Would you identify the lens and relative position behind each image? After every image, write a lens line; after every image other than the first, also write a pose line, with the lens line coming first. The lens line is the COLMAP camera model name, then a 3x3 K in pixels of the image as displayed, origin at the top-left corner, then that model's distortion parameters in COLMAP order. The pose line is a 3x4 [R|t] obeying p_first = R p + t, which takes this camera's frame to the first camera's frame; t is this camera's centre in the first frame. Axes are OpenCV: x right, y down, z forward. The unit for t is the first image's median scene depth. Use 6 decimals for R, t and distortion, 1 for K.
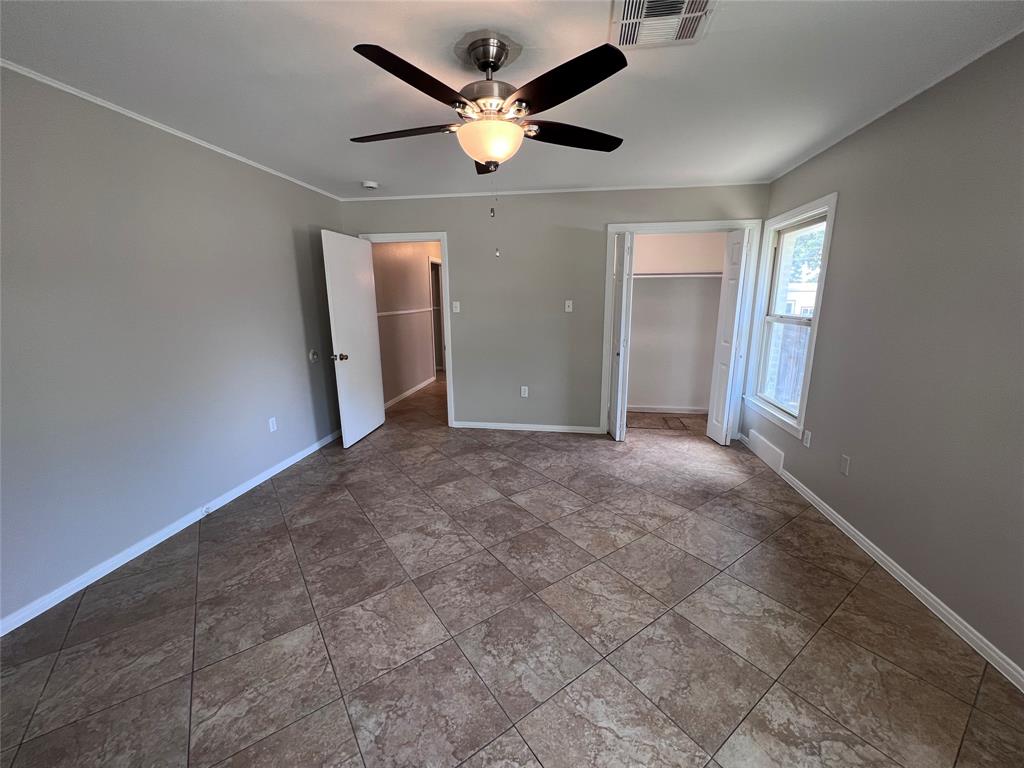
lens RADIAL K [[411.5, 0, 511.9], [0, 411.5, 386.2], [0, 0, 1]] dist [-0.006429, 0.002610]
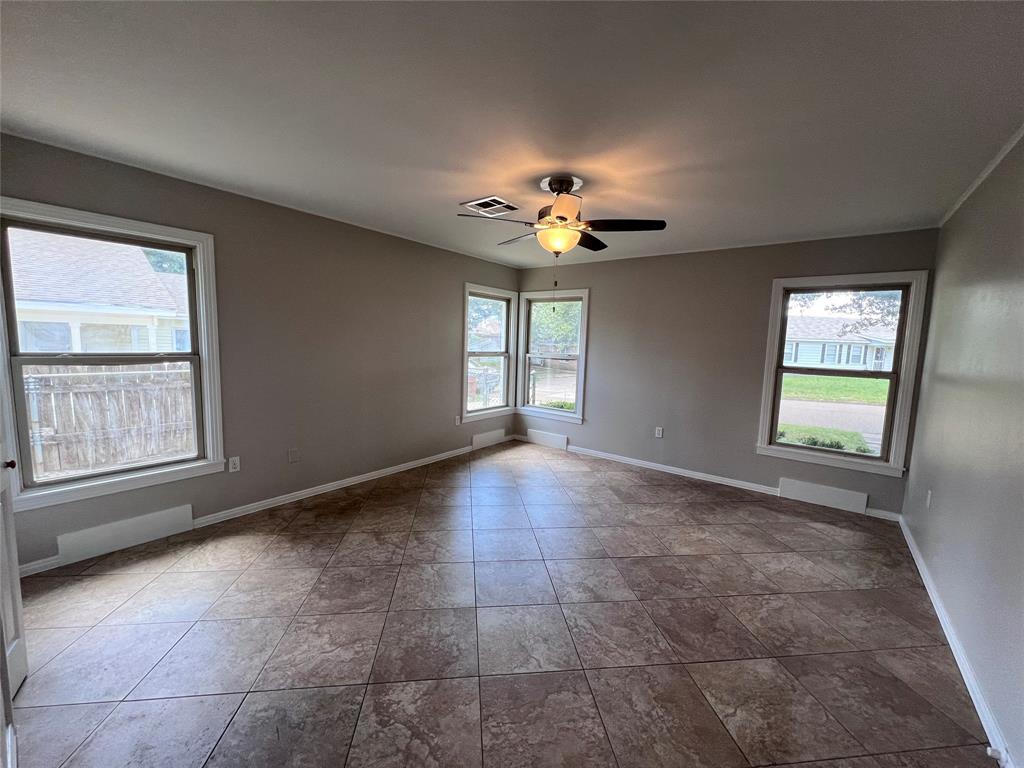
lens RADIAL K [[411.5, 0, 511.9], [0, 411.5, 386.2], [0, 0, 1]] dist [-0.006429, 0.002610]
pose [[-0.876195, -0.071522, 0.476620, -0.418014], [0.079682, 0.953820, 0.289616, -0.333210], [-0.475324, 0.291738, -0.830034, 1.571412]]
